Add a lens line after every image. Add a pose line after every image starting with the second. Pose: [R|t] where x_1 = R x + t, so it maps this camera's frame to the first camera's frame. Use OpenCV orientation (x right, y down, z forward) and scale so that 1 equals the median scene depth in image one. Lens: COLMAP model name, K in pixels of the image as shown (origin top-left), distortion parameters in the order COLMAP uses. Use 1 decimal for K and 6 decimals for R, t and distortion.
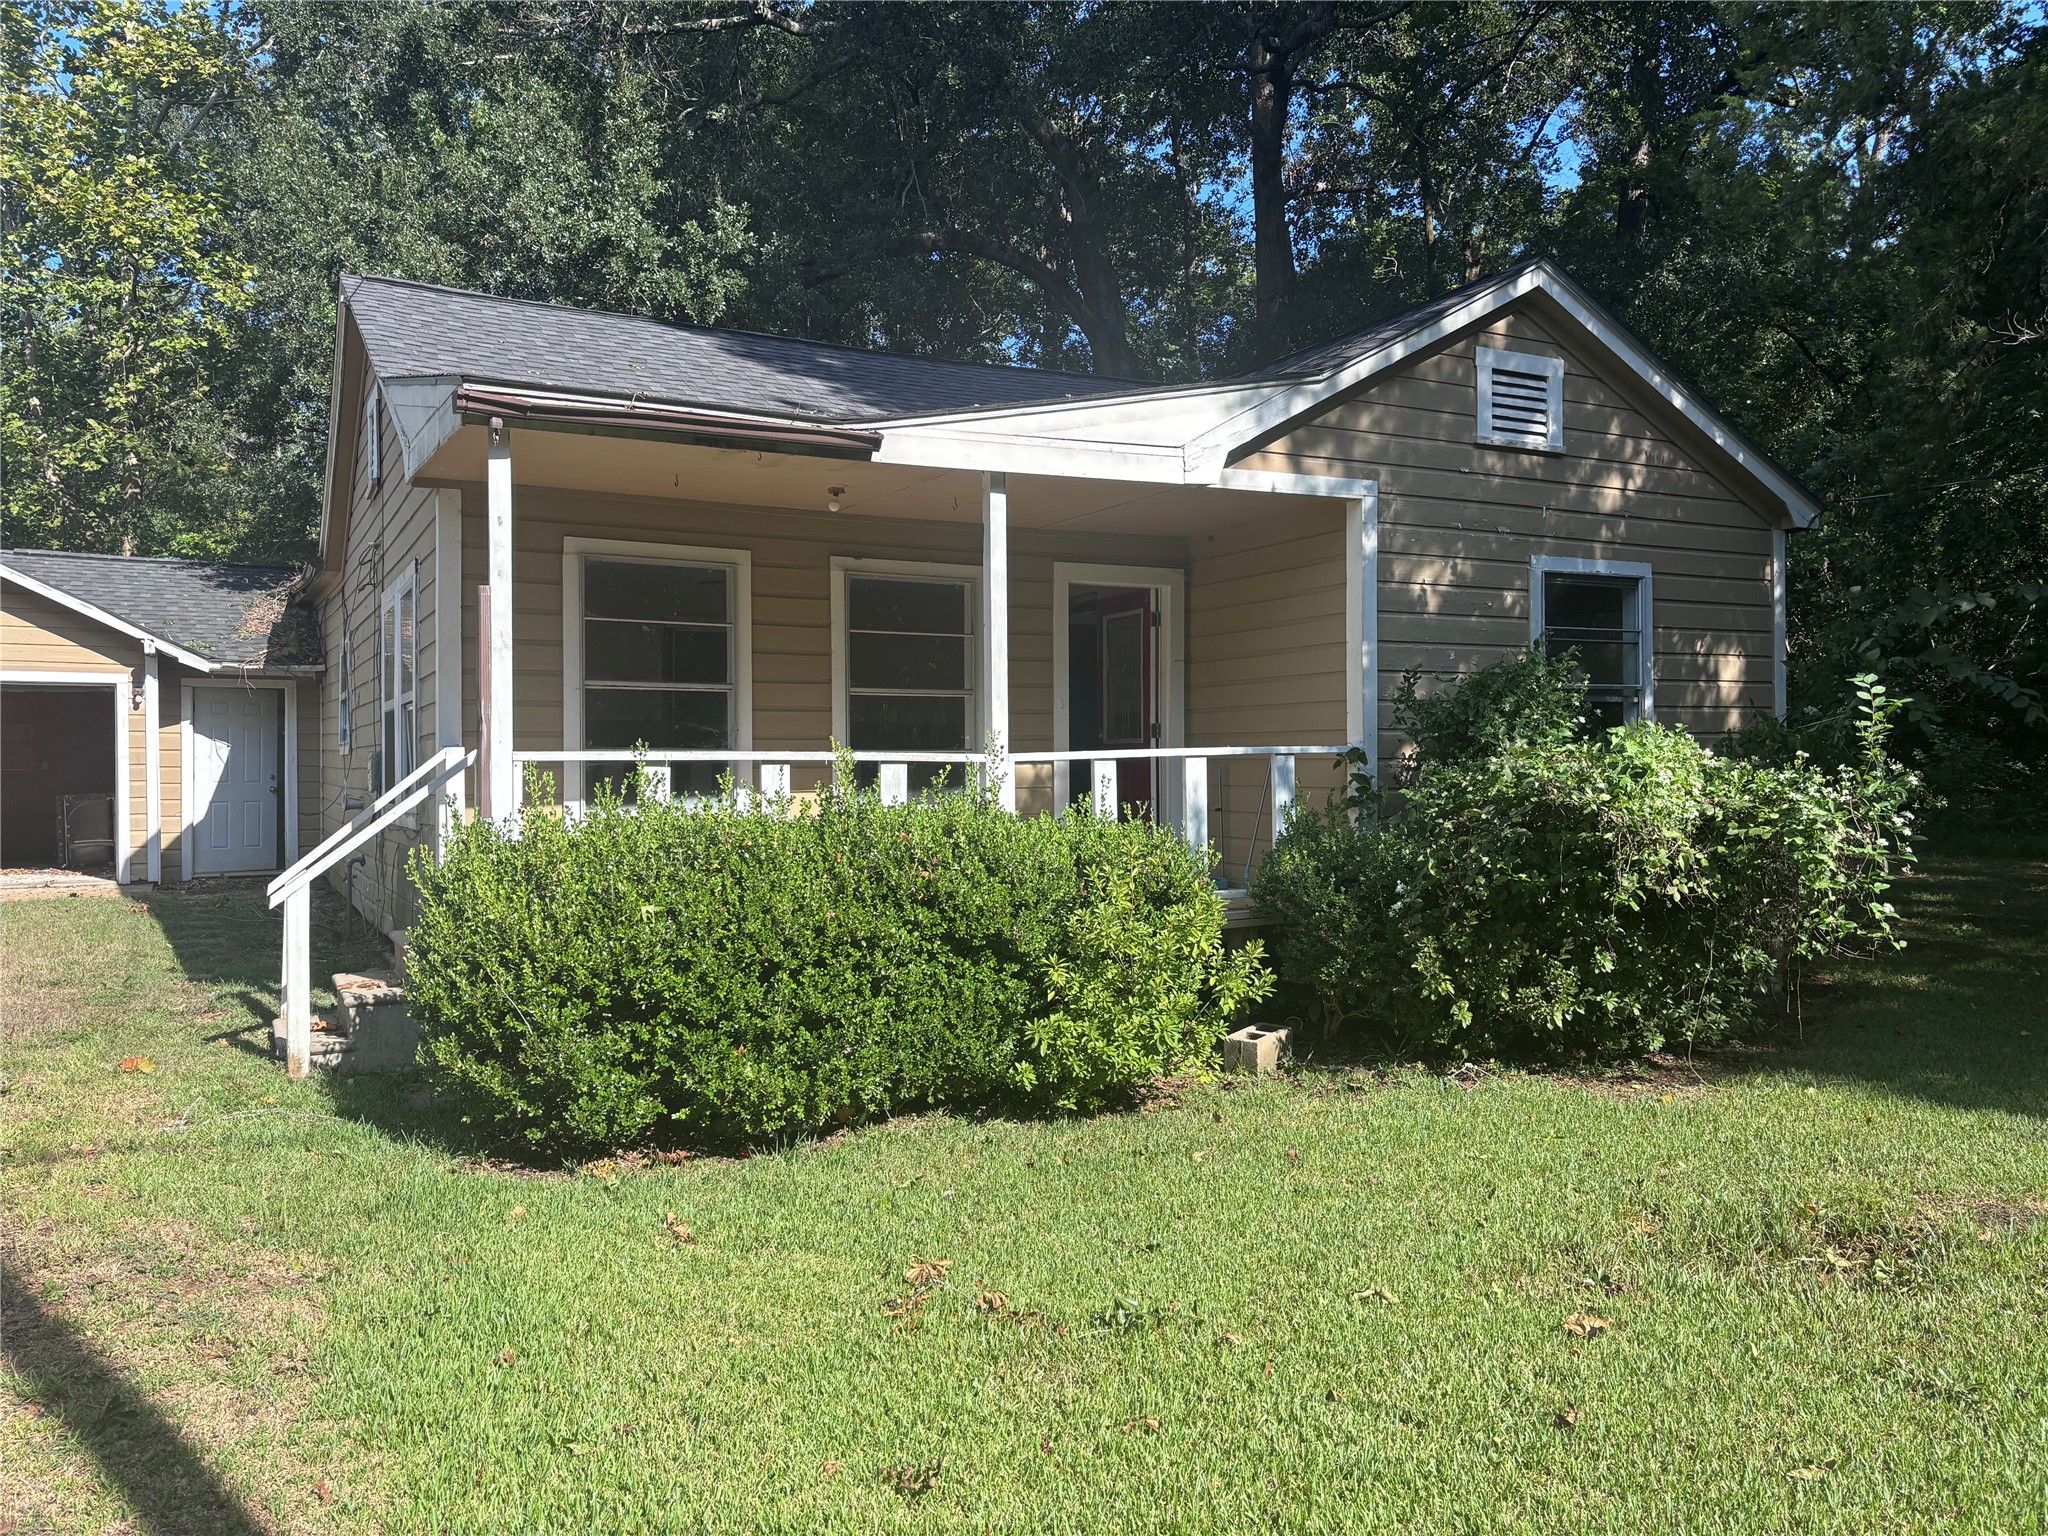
lens RADIAL K [[1532.0, 0, 1022.0], [0, 1532.0, 778.9], [0, 0, 1]] dist [0.011592, -0.021661]
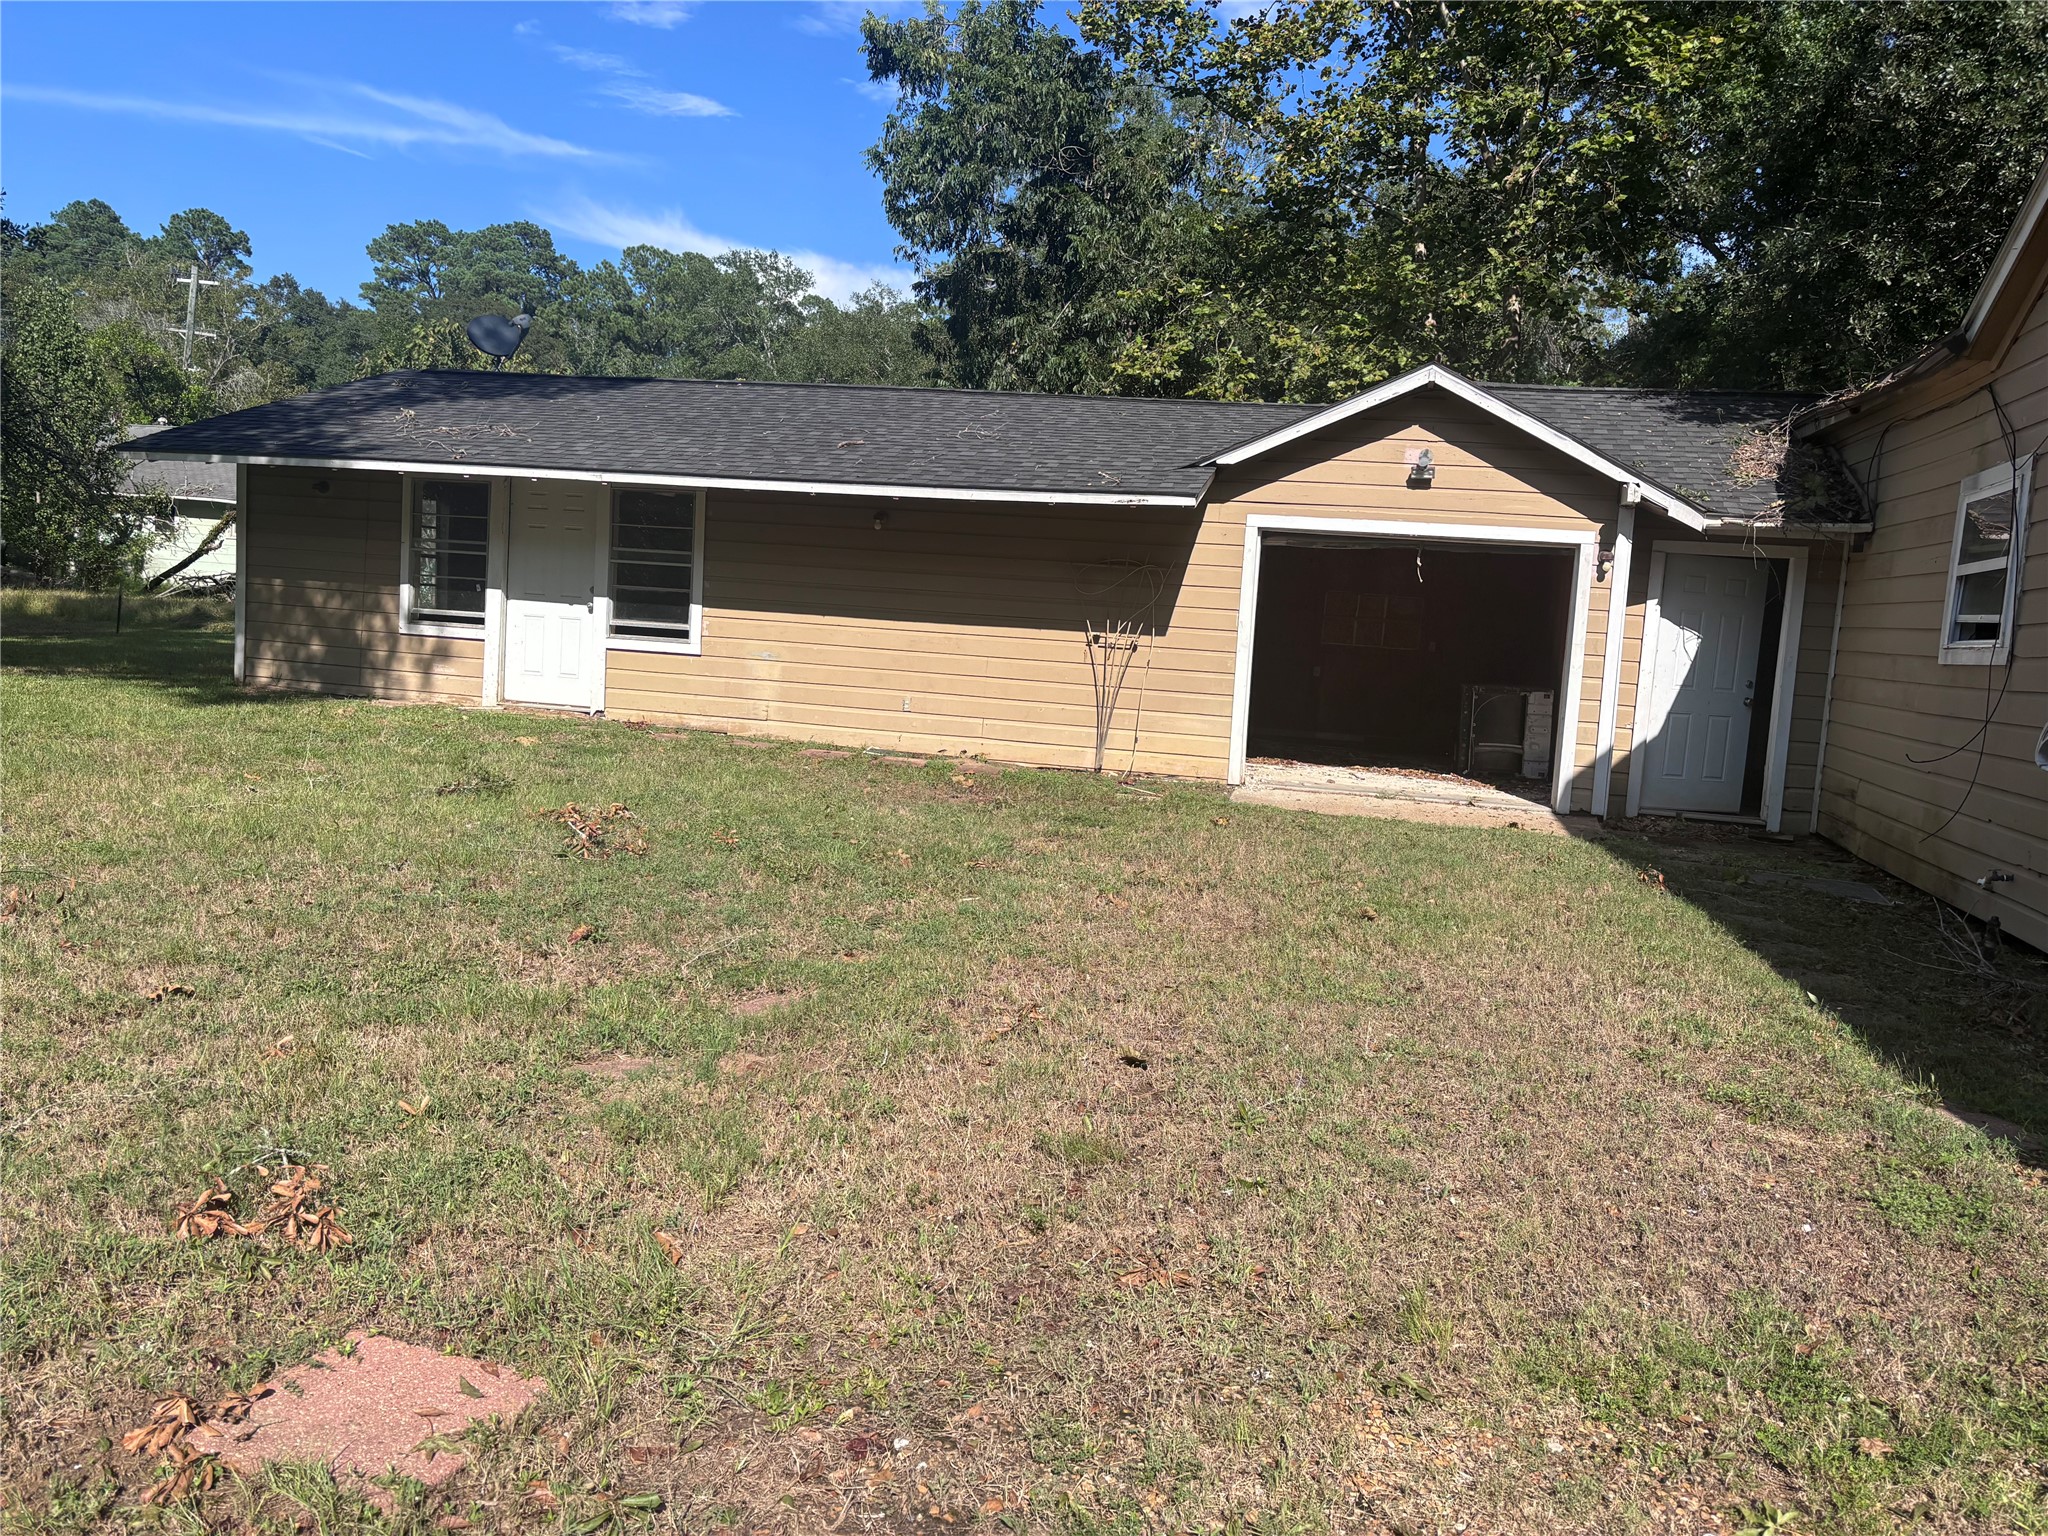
lens RADIAL K [[1532.0, 0, 1023.3], [0, 1532.0, 762.9], [0, 0, 1]] dist [0.011592, -0.021661]
pose [[0.726215, 0.113103, -0.678100, -0.594030], [-0.072247, 0.993468, 0.088332, -0.007516], [0.683661, -0.015158, 0.729642, 0.599553]]
